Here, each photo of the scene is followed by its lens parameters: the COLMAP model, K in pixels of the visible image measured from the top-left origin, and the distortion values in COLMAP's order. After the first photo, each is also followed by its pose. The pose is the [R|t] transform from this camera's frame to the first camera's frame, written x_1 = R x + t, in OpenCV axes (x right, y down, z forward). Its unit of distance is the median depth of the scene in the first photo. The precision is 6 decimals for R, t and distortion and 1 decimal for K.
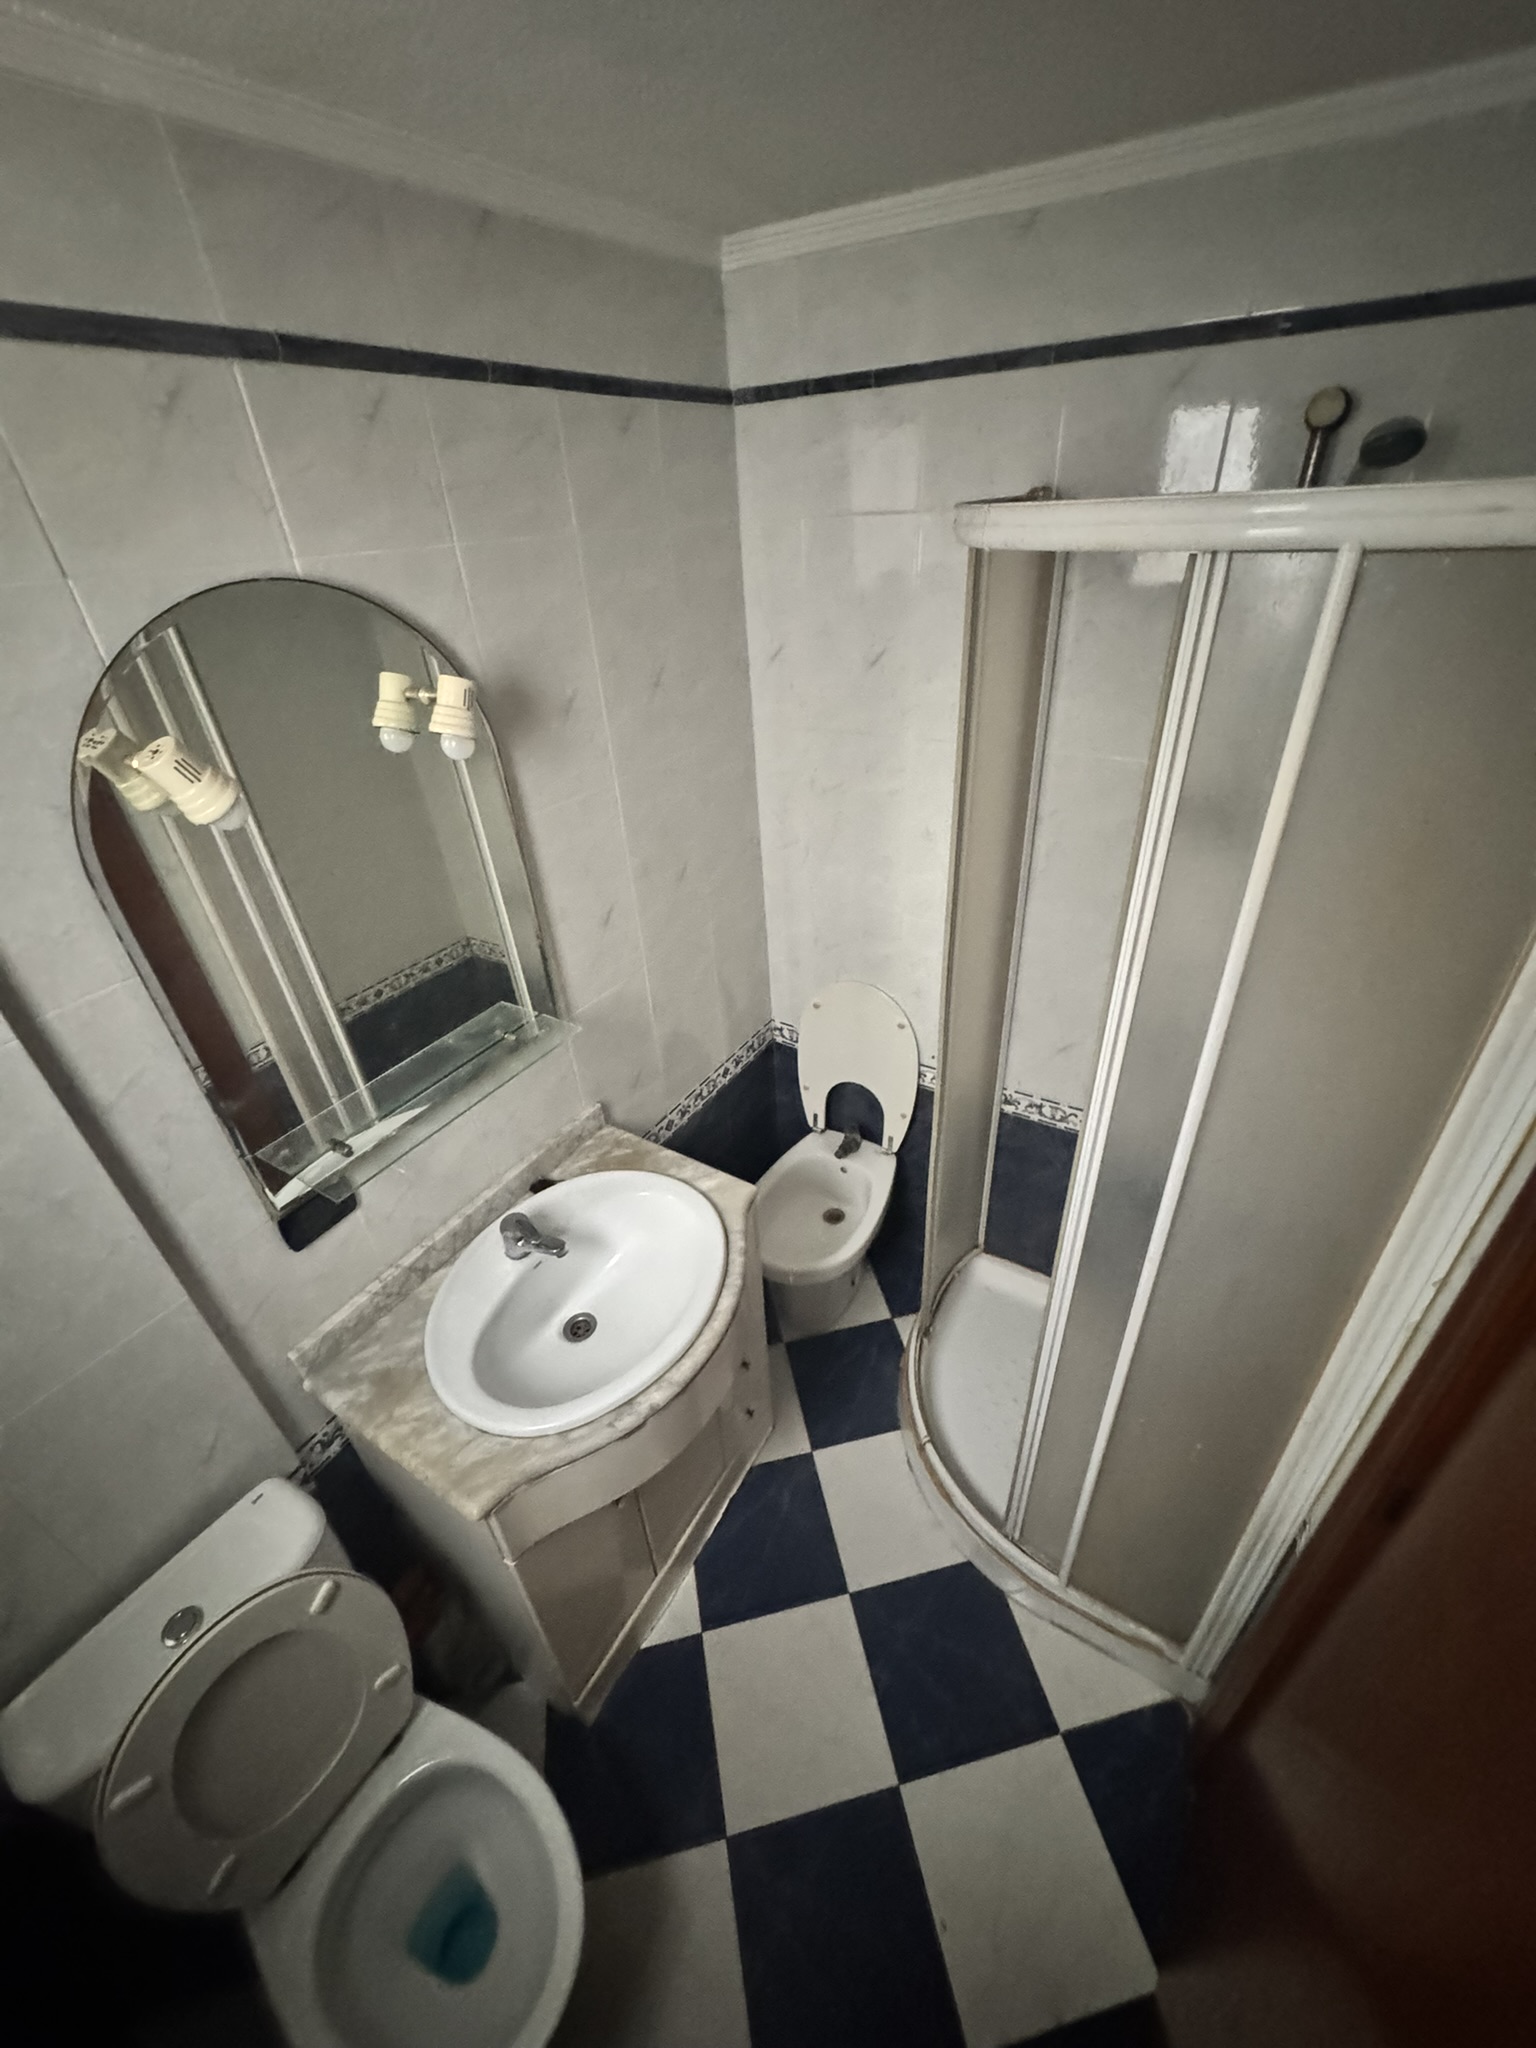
lens RADIAL K [[818.2, 0, 769.1], [0, 818.2, 1026.6], [0, 0, 1]] dist [-0.002797, 0.000217]
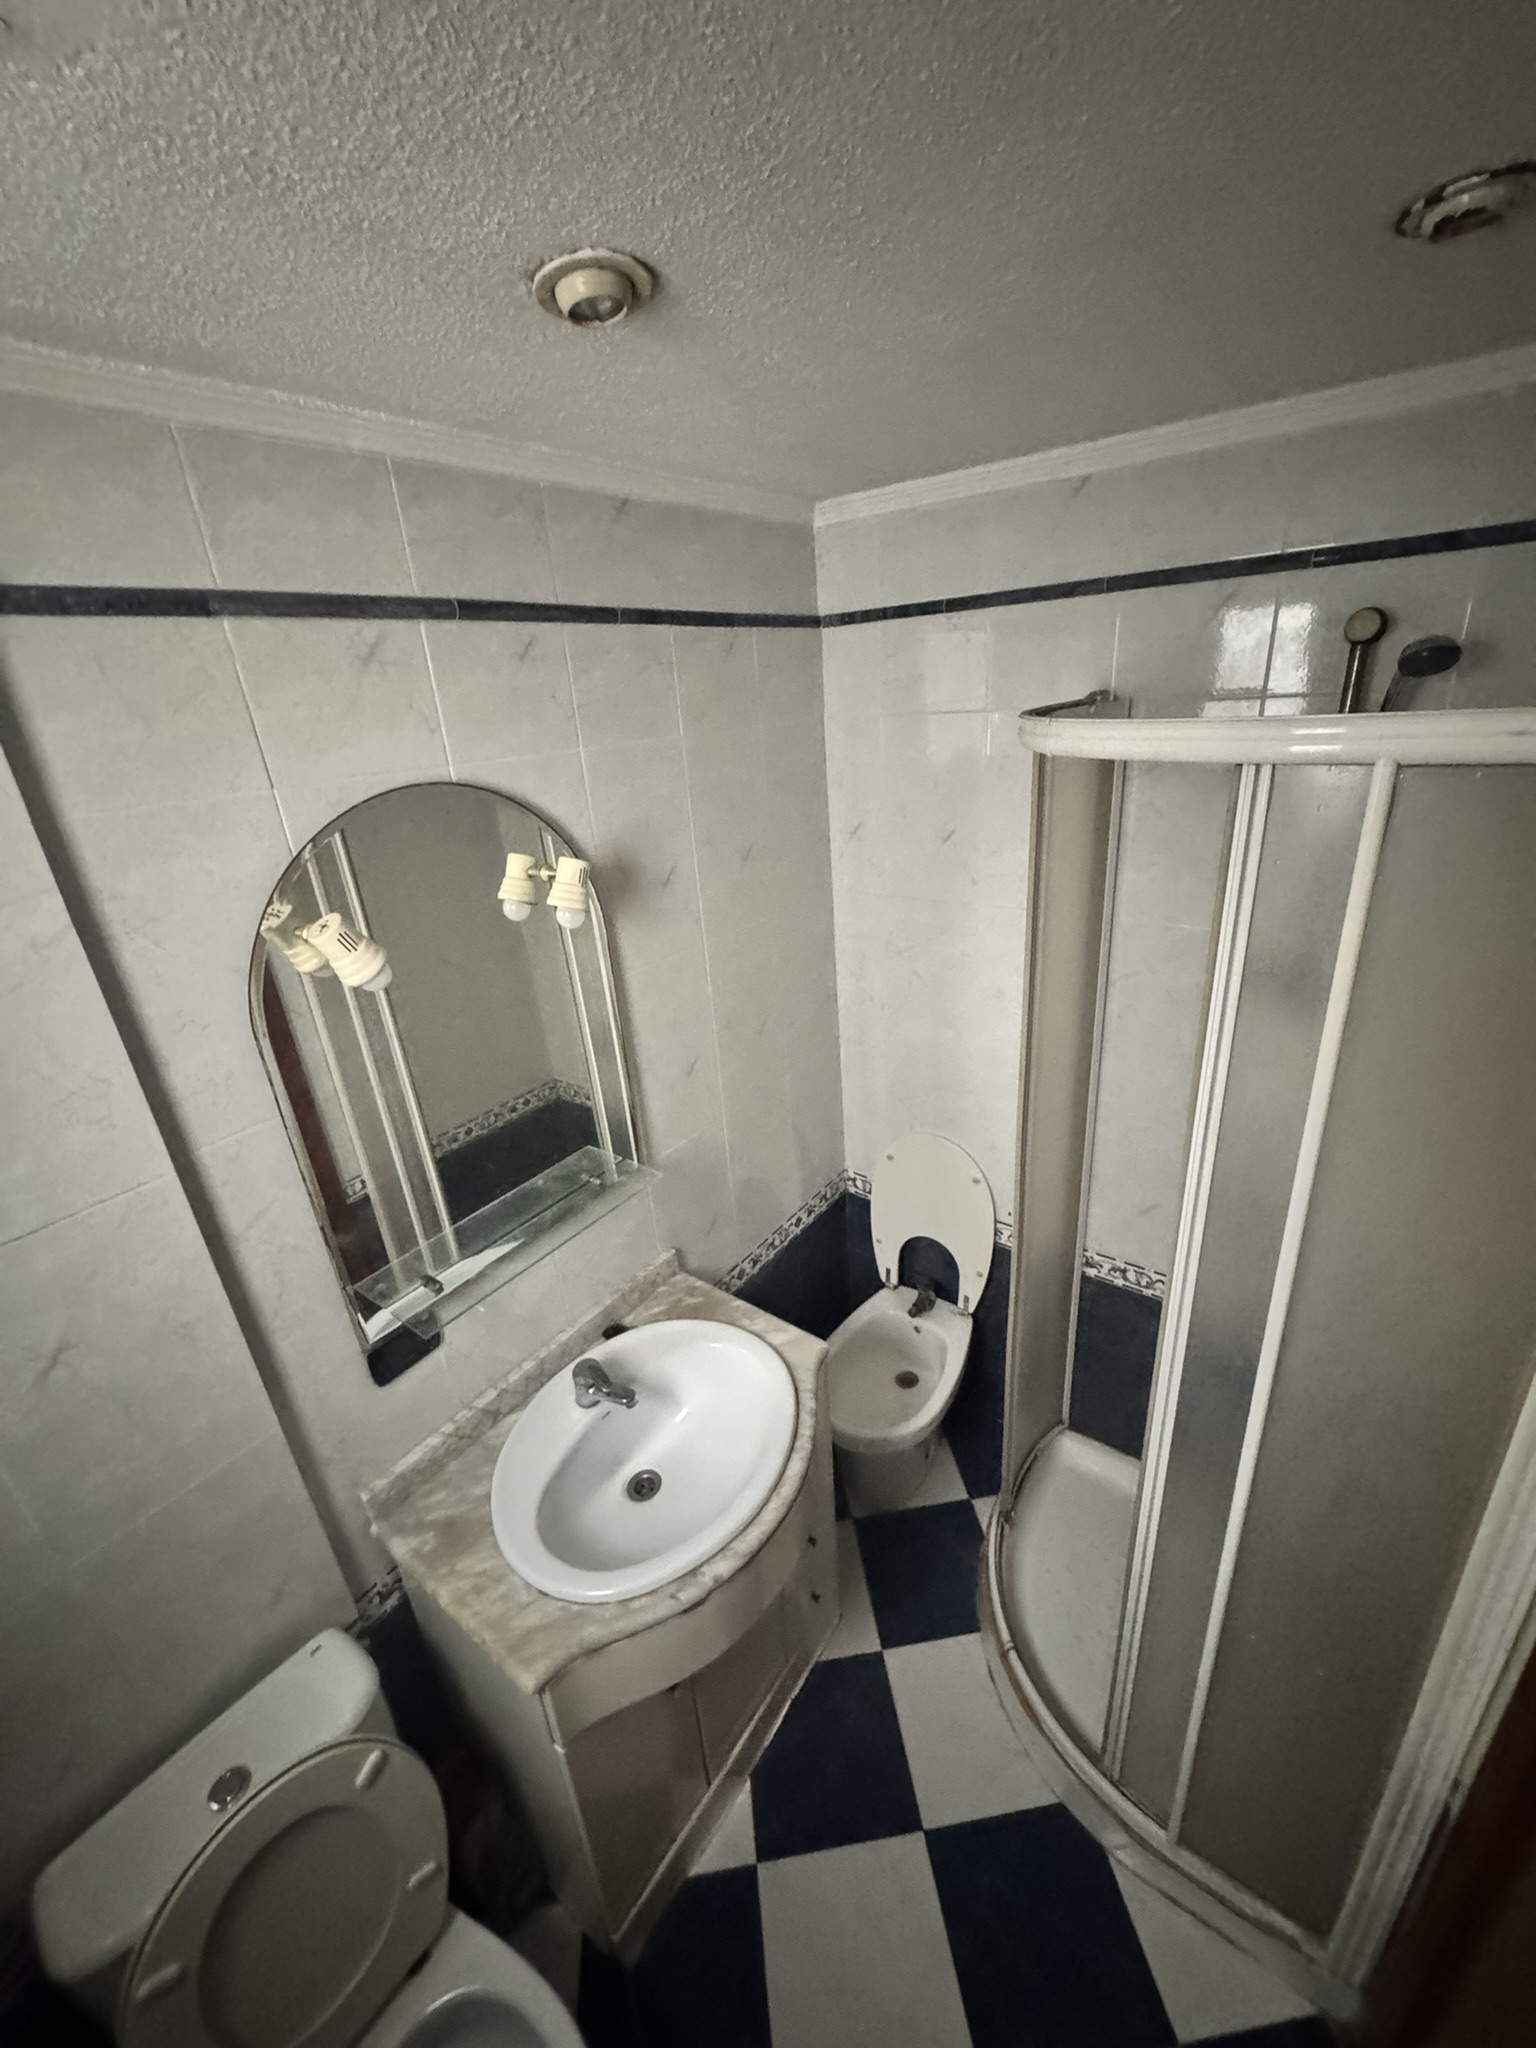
lens RADIAL K [[818.2, 0, 769.1], [0, 818.2, 1026.6], [0, 0, 1]] dist [-0.002797, 0.000217]
pose [[0.995968, 0.017029, -0.088083, -0.006478], [-0.032109, 0.984444, -0.172742, -0.007497], [0.083771, 0.174874, 0.981021, -0.039248]]
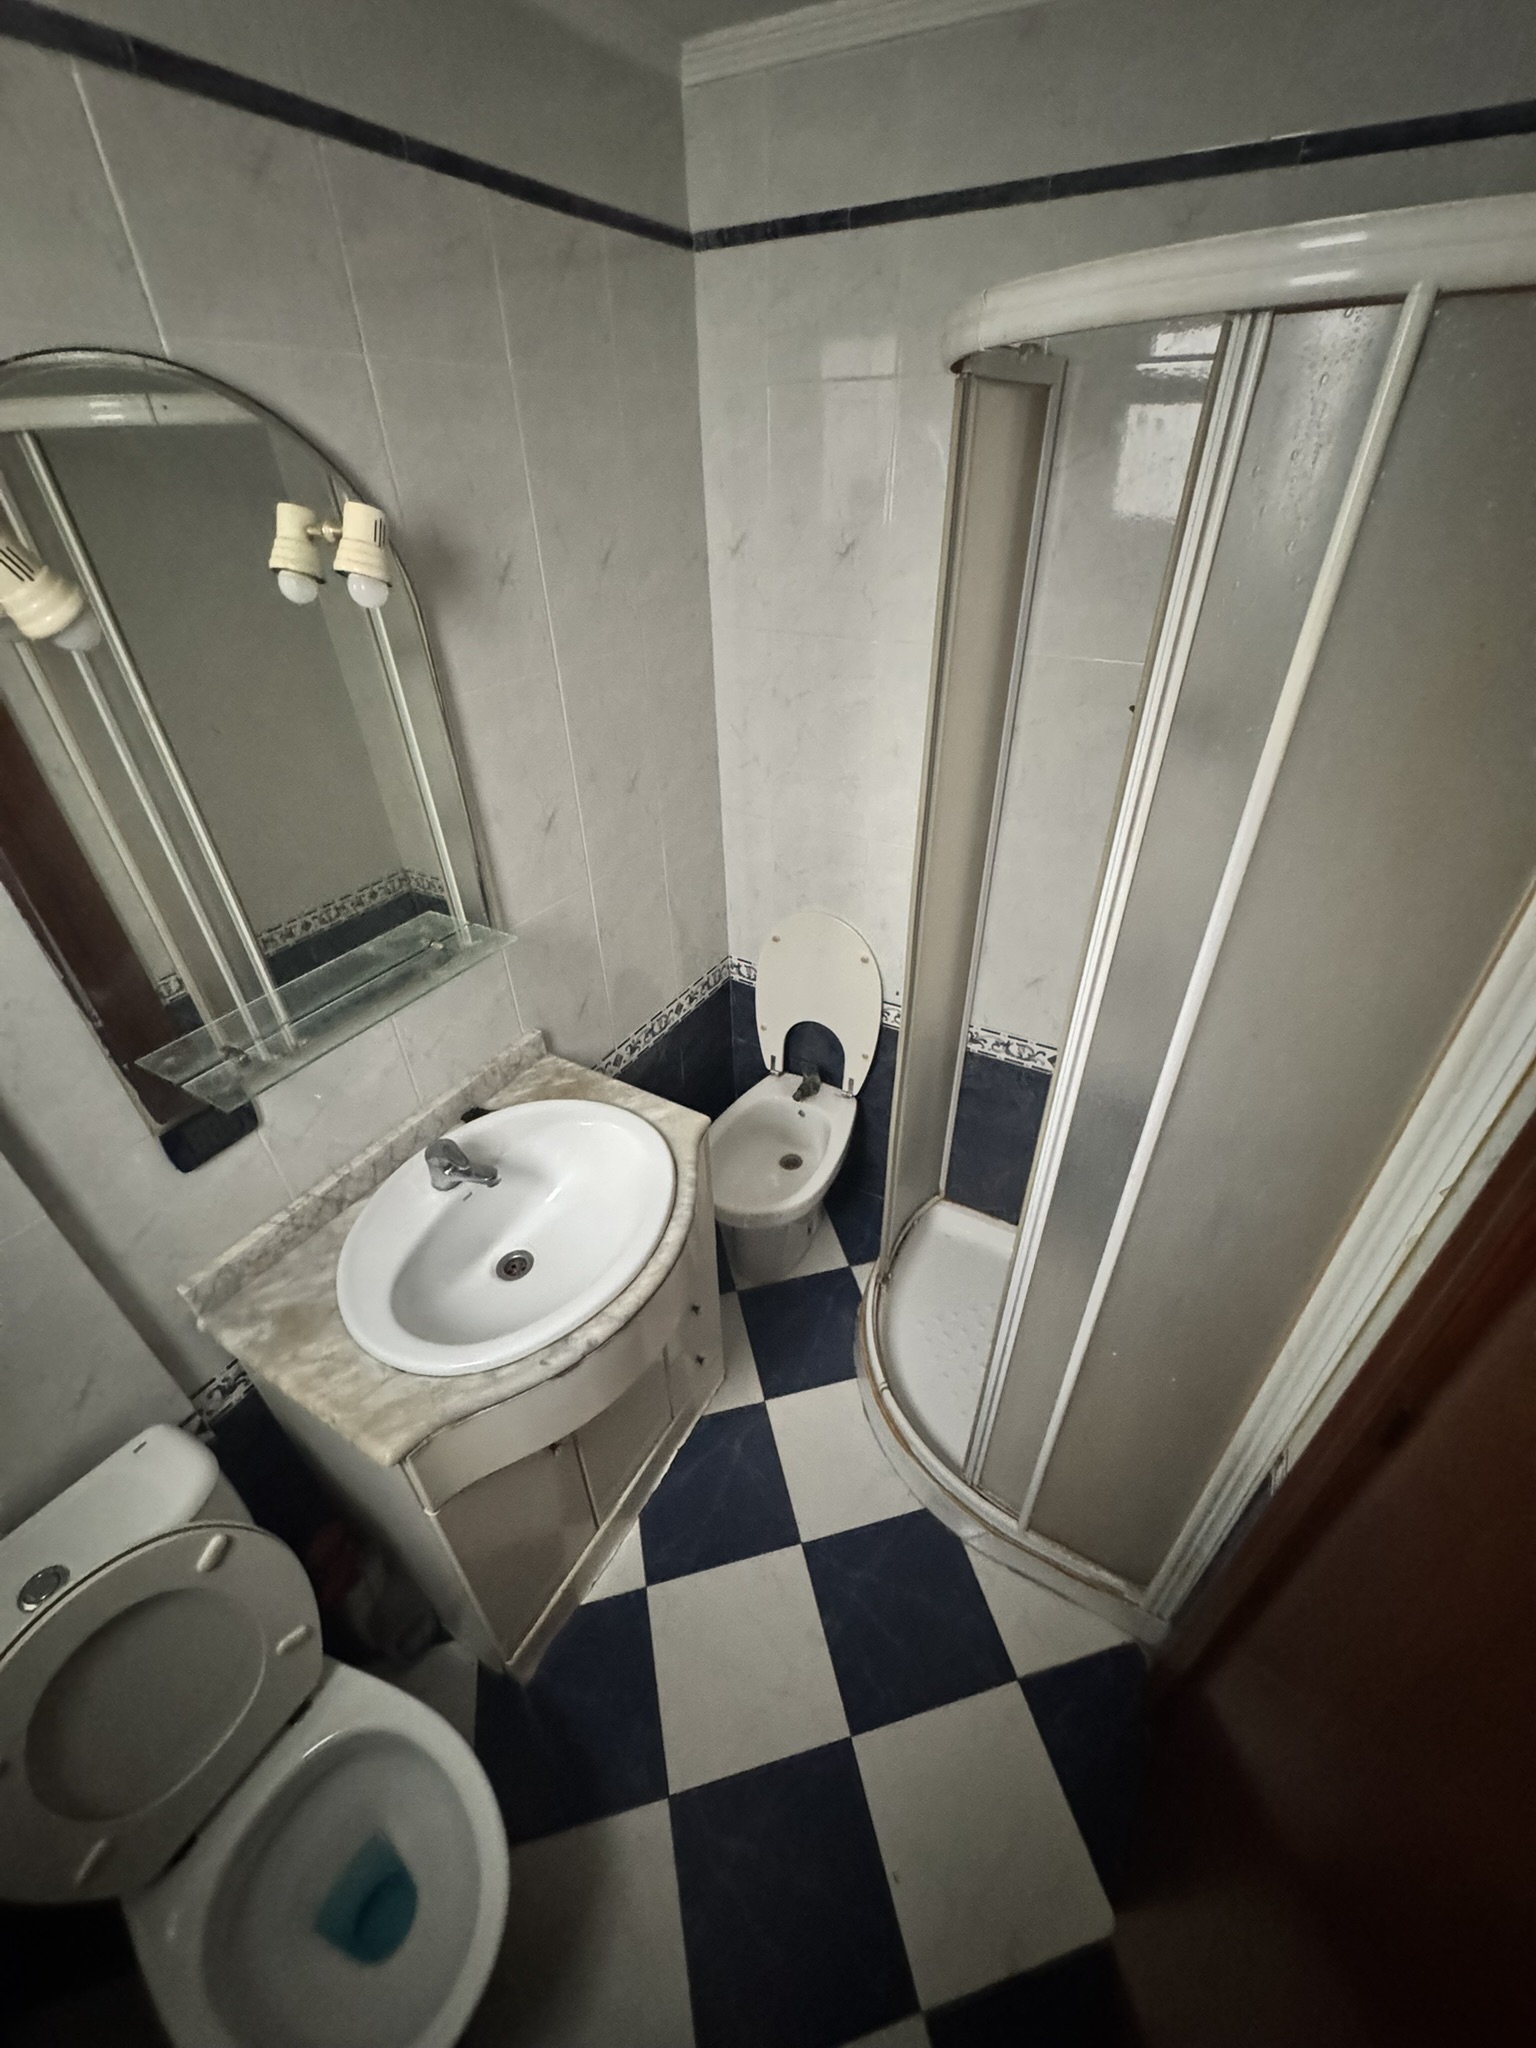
lens RADIAL K [[818.2, 0, 769.1], [0, 818.2, 1026.6], [0, 0, 1]] dist [-0.002797, 0.000217]
pose [[0.998615, 0.012122, 0.051201, 0.004086], [-0.013804, 0.999372, 0.032630, 0.065326], [-0.050773, -0.033291, 0.998155, 0.075196]]
